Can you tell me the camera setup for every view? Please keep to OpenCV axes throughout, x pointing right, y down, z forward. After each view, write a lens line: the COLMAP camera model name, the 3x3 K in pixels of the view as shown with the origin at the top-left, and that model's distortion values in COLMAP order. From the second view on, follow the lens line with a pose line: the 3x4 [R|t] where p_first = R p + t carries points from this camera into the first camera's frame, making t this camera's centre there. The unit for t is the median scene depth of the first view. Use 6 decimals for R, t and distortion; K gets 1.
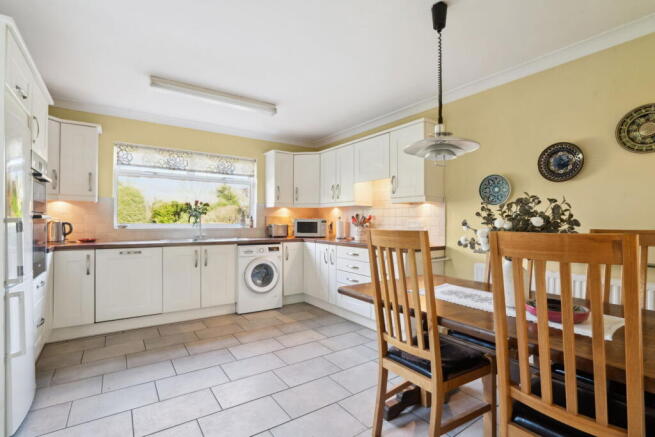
lens RADIAL K [[311.4, 0, 327.5], [0, 311.4, 218.5], [0, 0, 1]] dist [-0.000474, -0.000067]
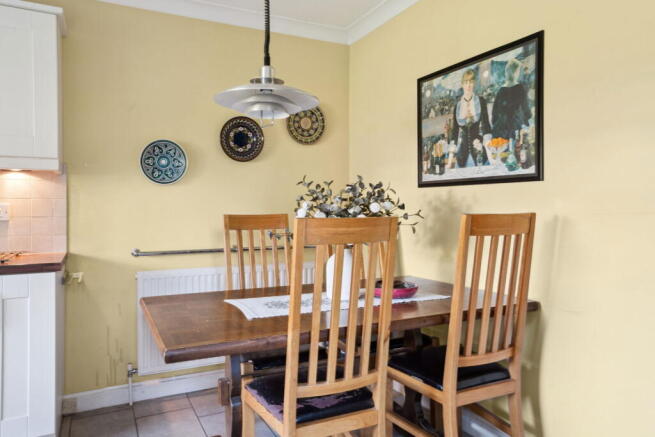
lens RADIAL K [[483.5, 0, 327.5], [0, 483.5, 218.5], [0, 0, 1]] dist [0.003675, 0.001433]
pose [[0.141624, -0.017805, 0.989760, -0.568363], [0.002697, 0.999841, 0.017600, 0.019259], [-0.989917, 0.000177, 0.141649, 0.566907]]
